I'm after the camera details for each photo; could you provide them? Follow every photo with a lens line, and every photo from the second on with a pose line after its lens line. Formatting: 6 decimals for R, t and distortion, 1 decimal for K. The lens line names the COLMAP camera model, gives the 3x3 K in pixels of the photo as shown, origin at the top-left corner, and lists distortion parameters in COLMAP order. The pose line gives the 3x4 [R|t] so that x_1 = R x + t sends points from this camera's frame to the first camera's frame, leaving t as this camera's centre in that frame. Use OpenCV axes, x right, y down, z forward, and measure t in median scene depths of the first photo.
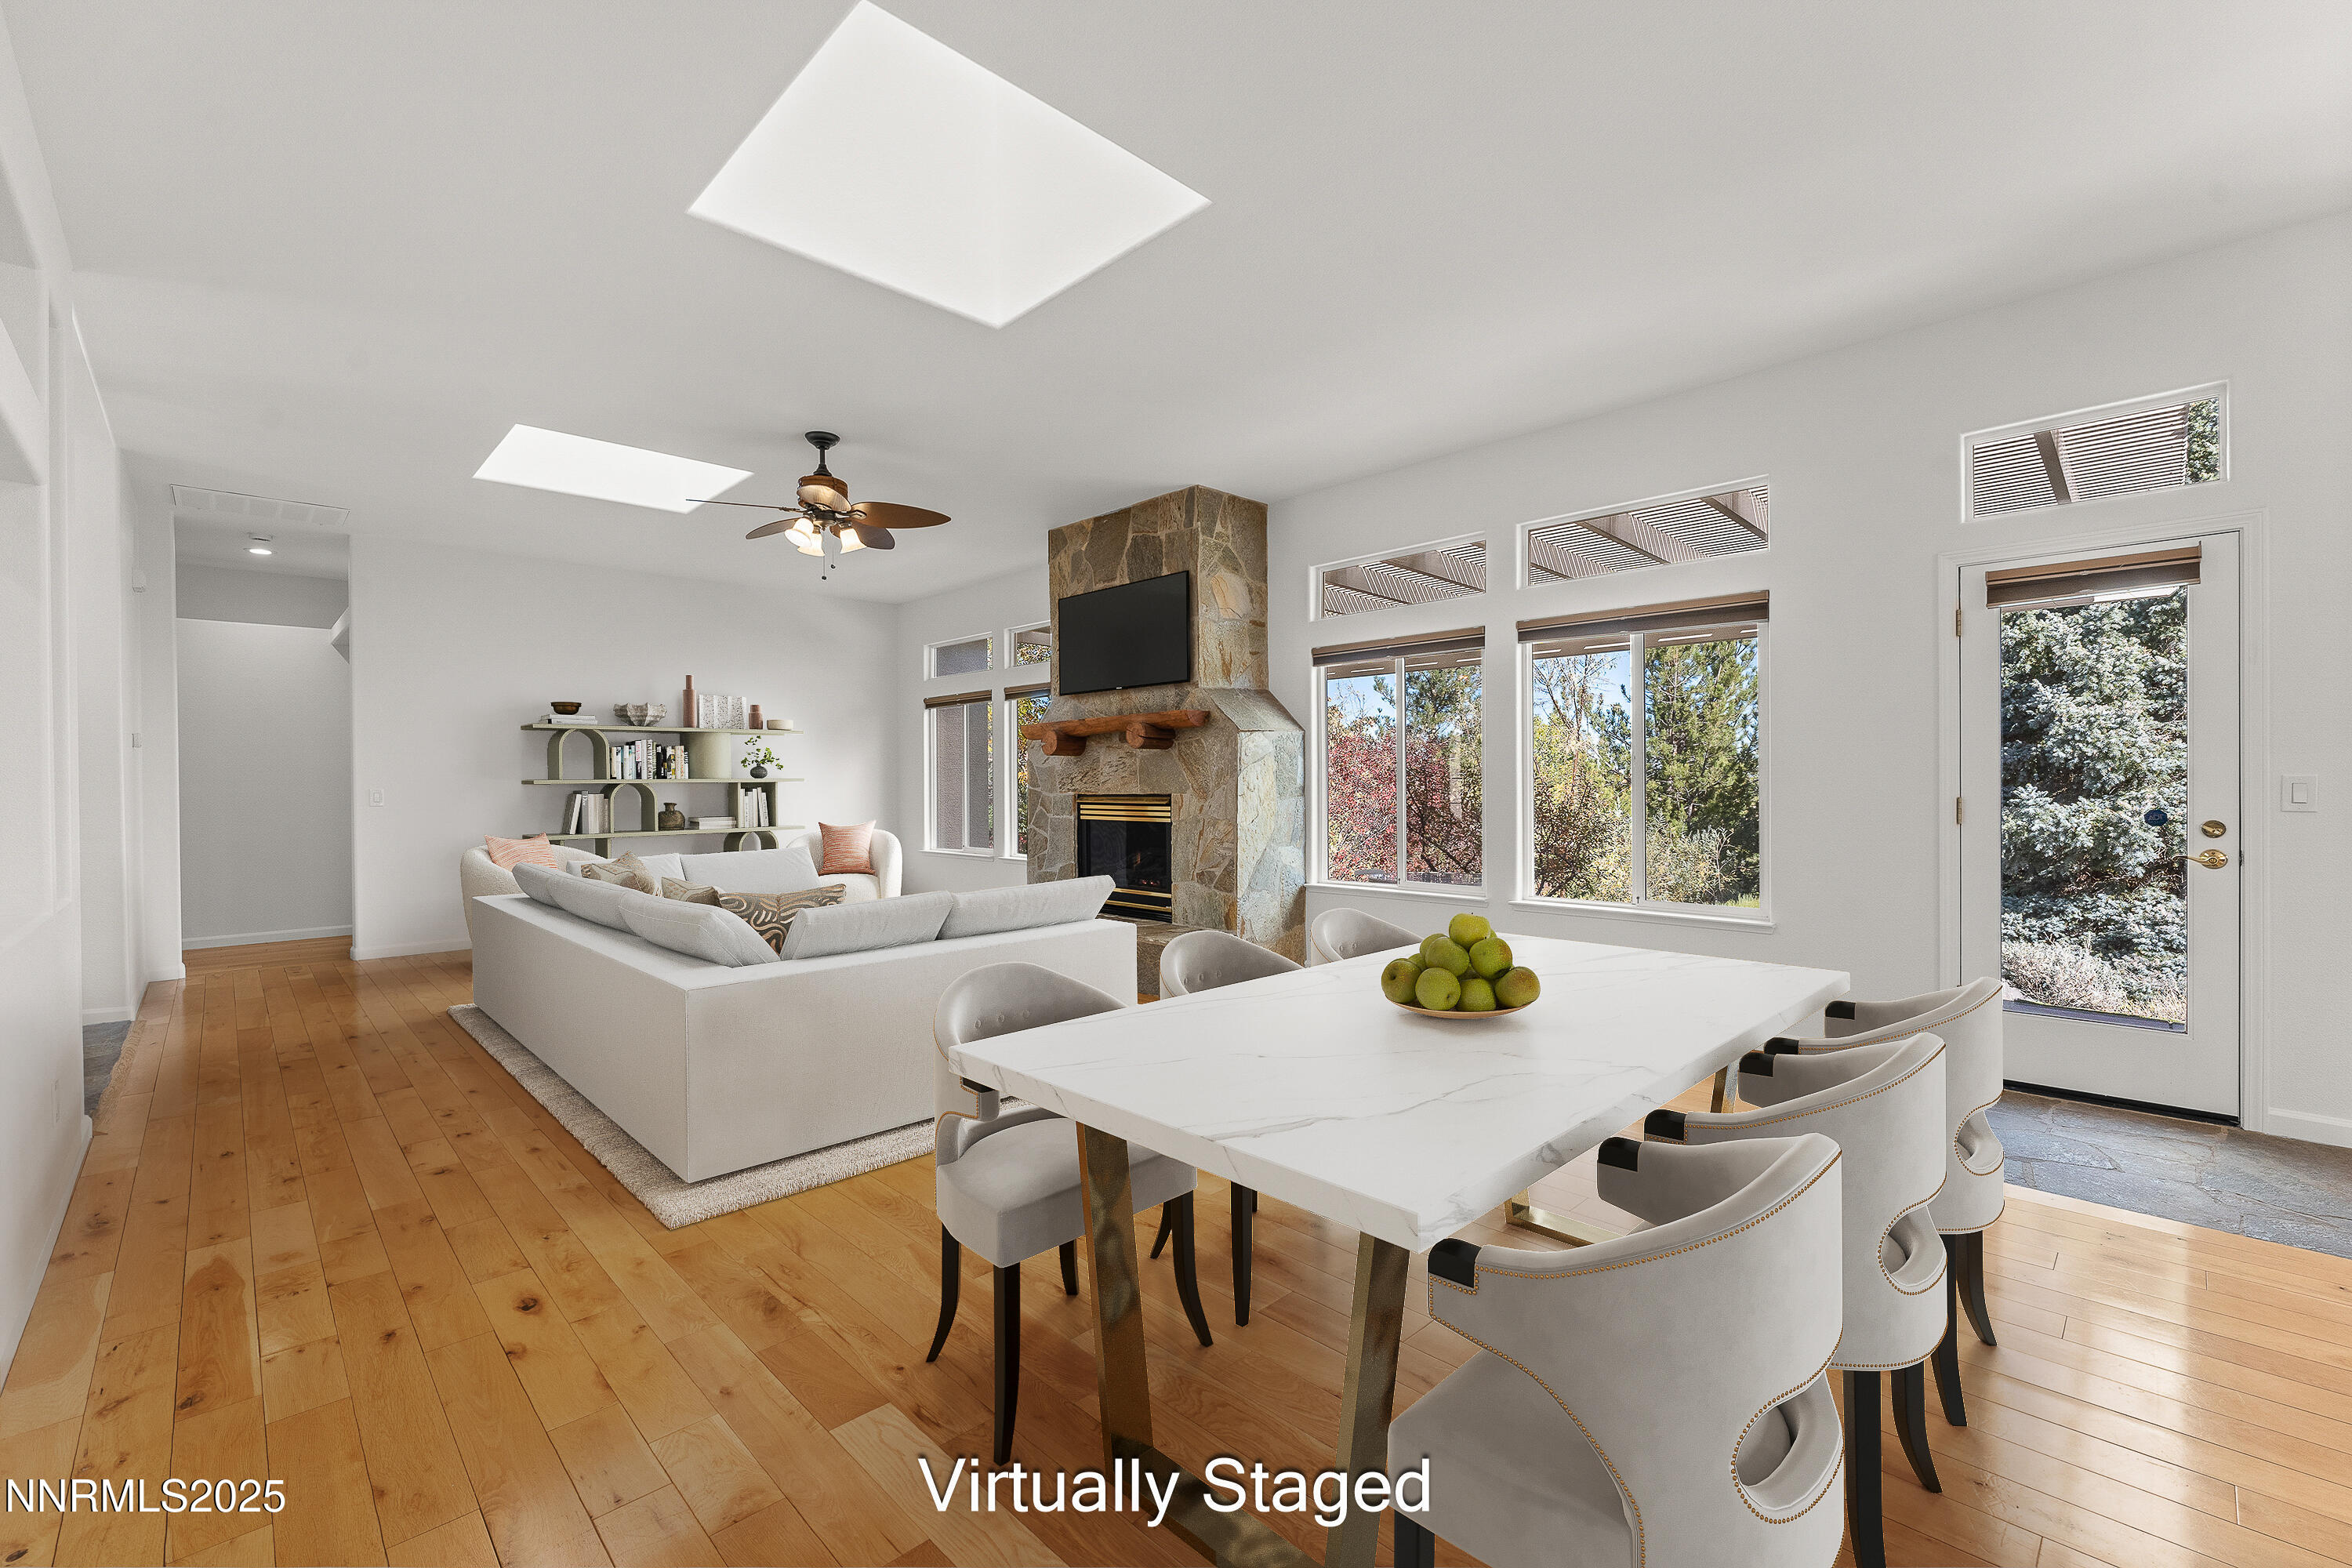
lens RADIAL K [[989.1, 0, 1183.8], [0, 989.1, 809.7], [0, 0, 1]] dist [-0.000165, -0.000008]
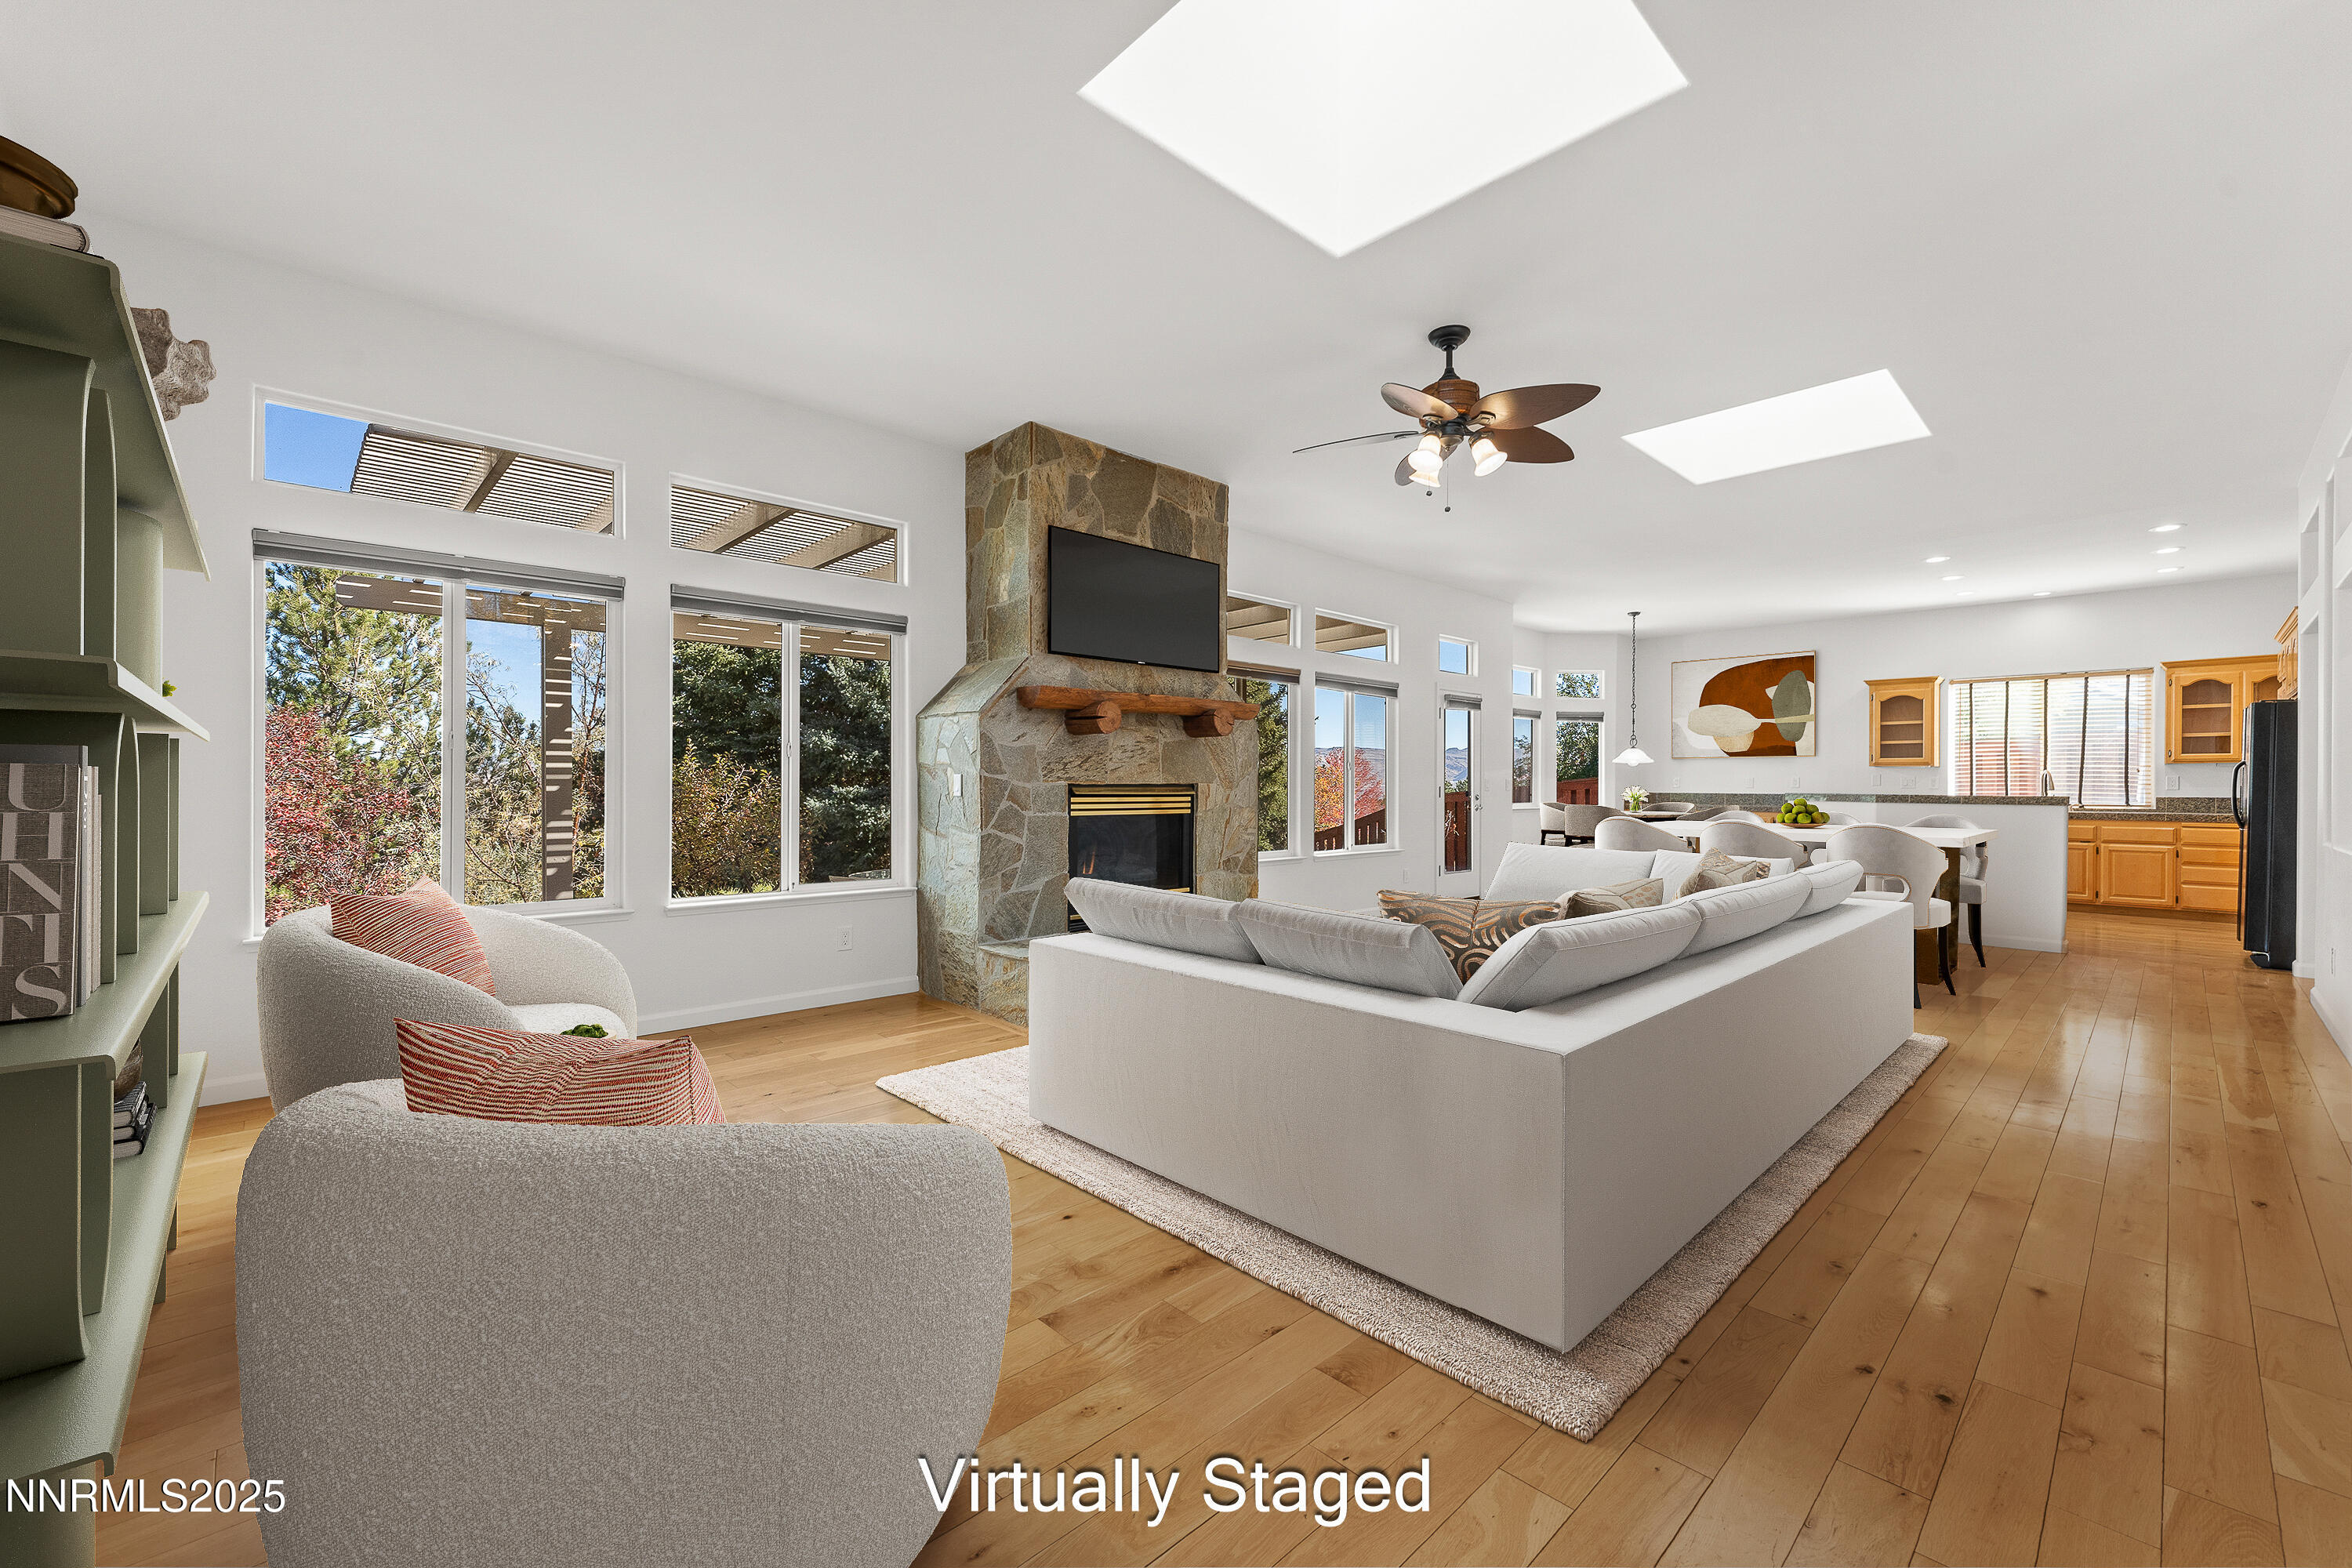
lens RADIAL K [[947.4, 0, 1181.2], [0, 947.4, 788.5], [0, 0, 1]] dist [0.001126, -0.000038]
pose [[0.012148, -0.008813, 0.999887, -0.932297], [0.010118, 0.999911, 0.008691, -0.019236], [-0.999875, 0.010011, 0.012236, 0.987178]]
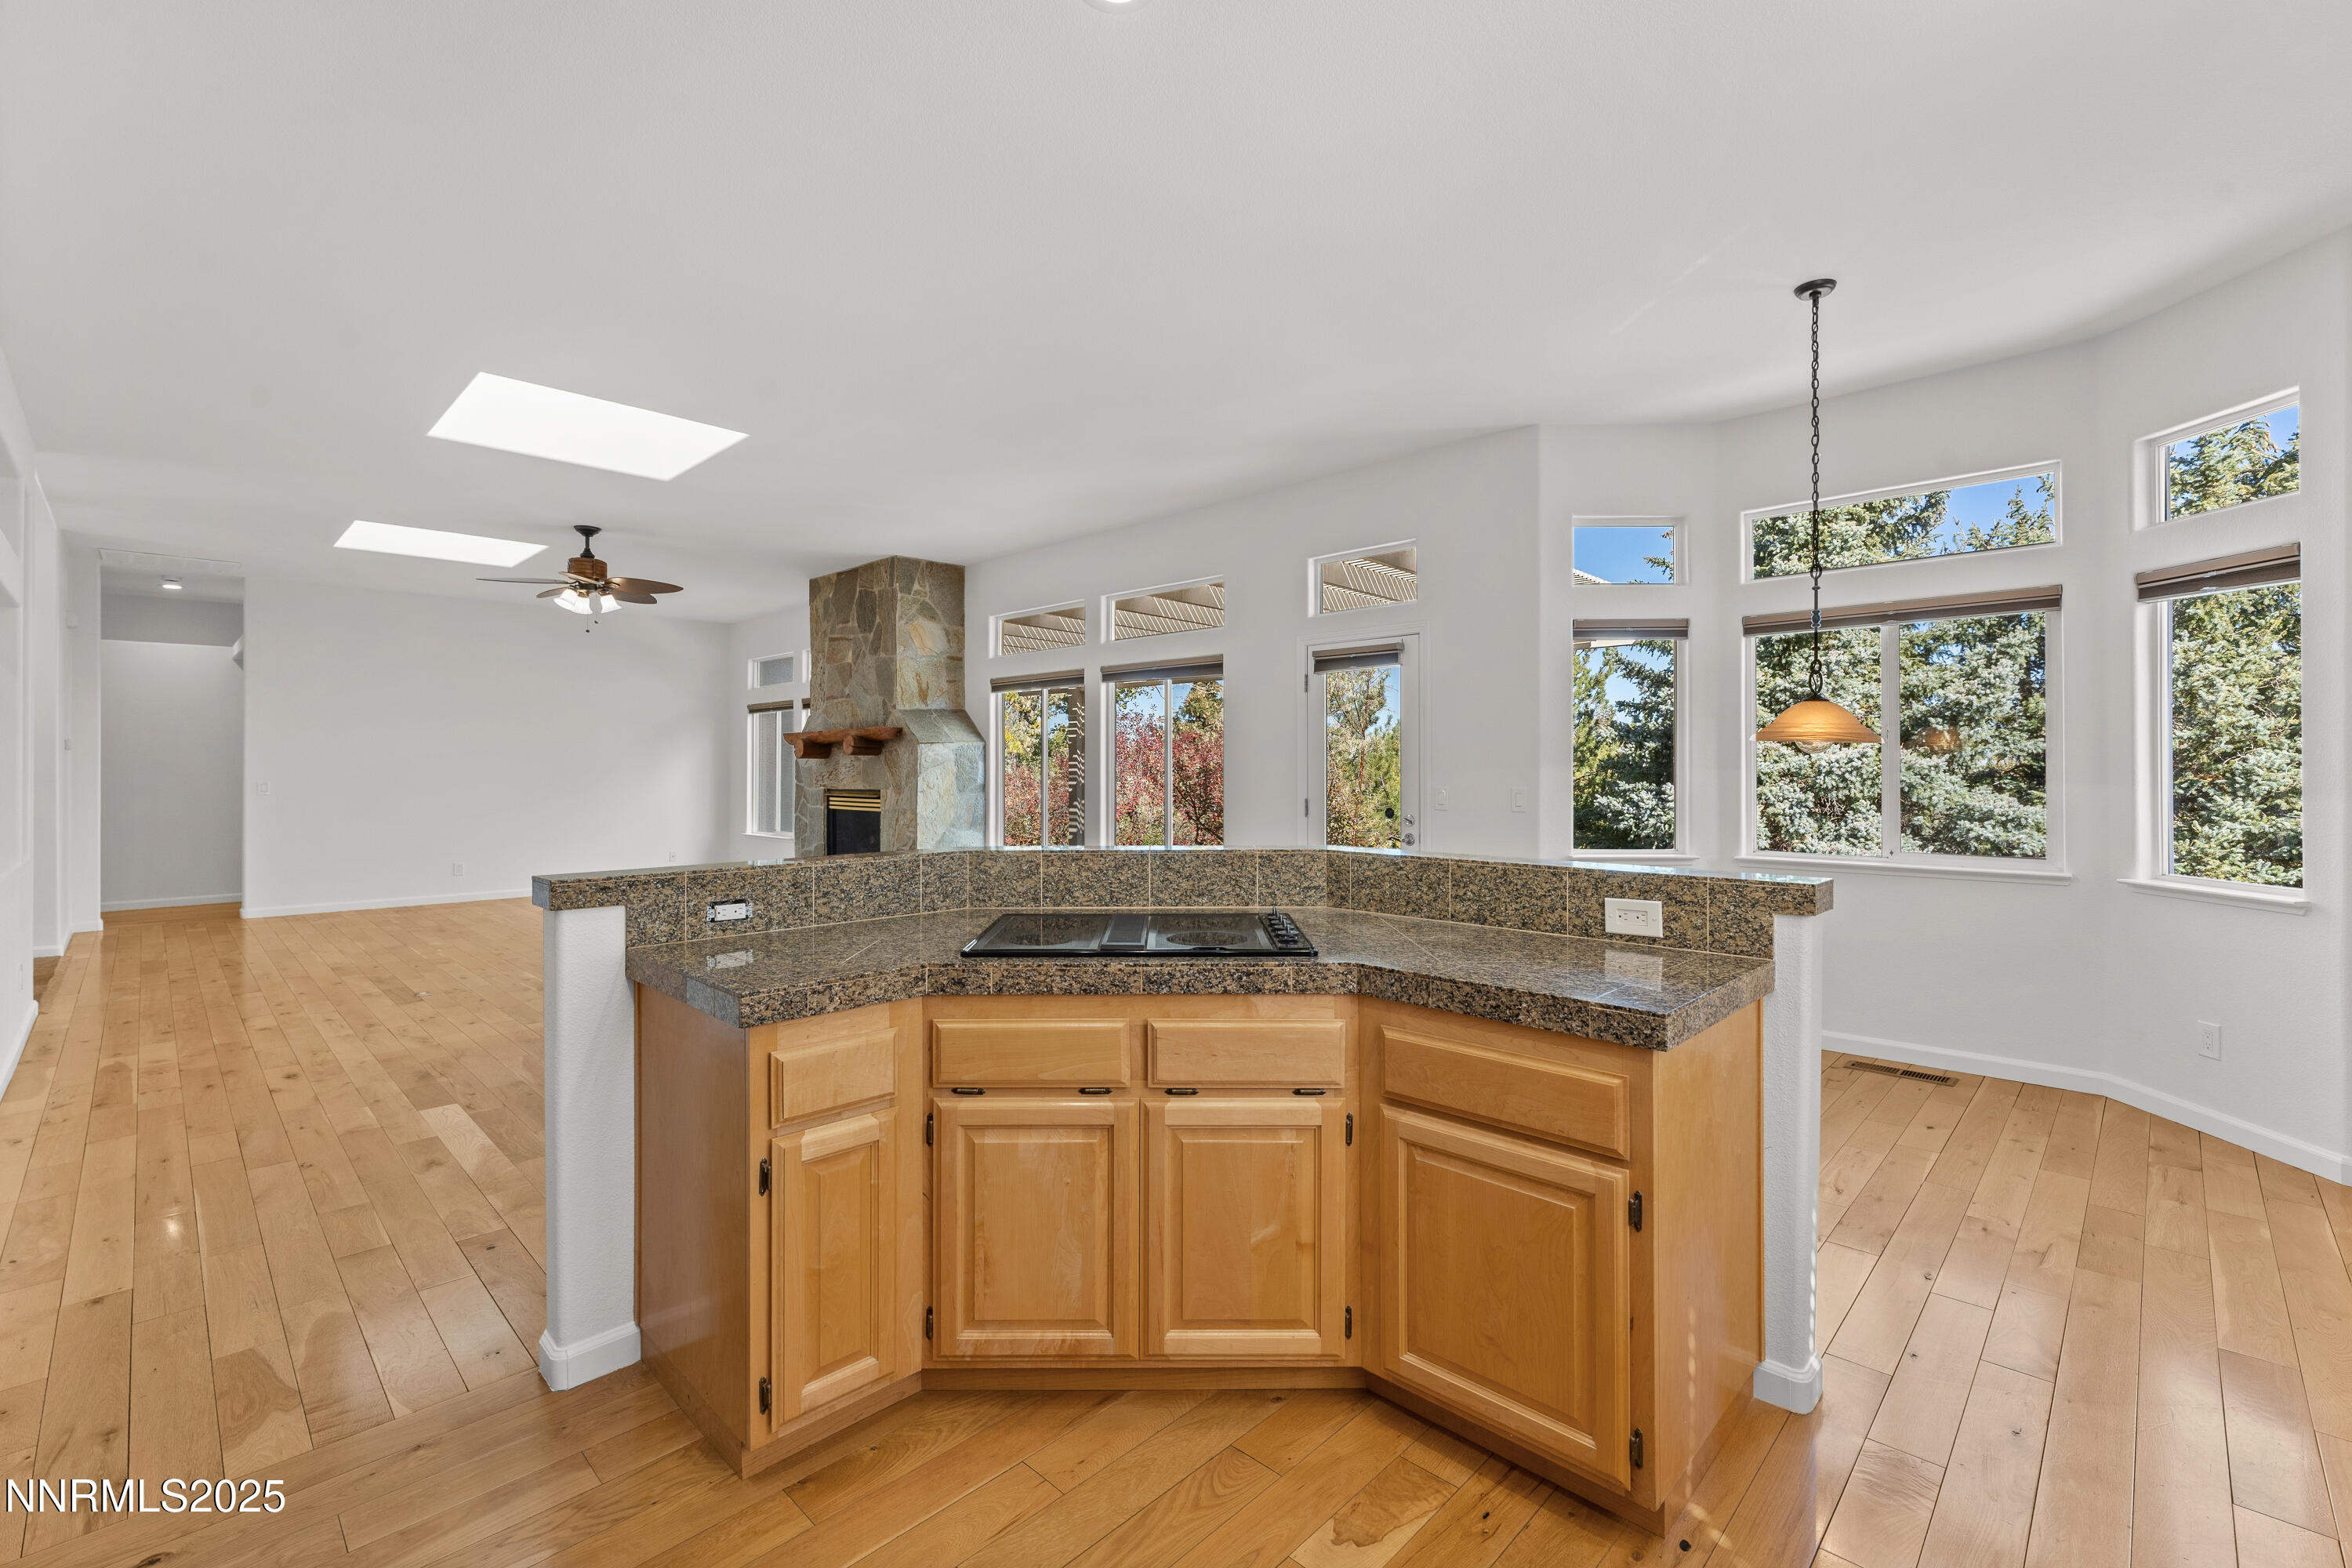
lens RADIAL K [[1013.9, 0, 1176.0], [0, 1013.9, 784.0], [0, 0, 1]] dist [0.000143, -0.000149]
pose [[0.999740, 0.006135, 0.021954, 0.339988], [-0.005868, 0.999908, -0.012201, -0.009429], [-0.022027, 0.012069, 0.999685, -0.335158]]
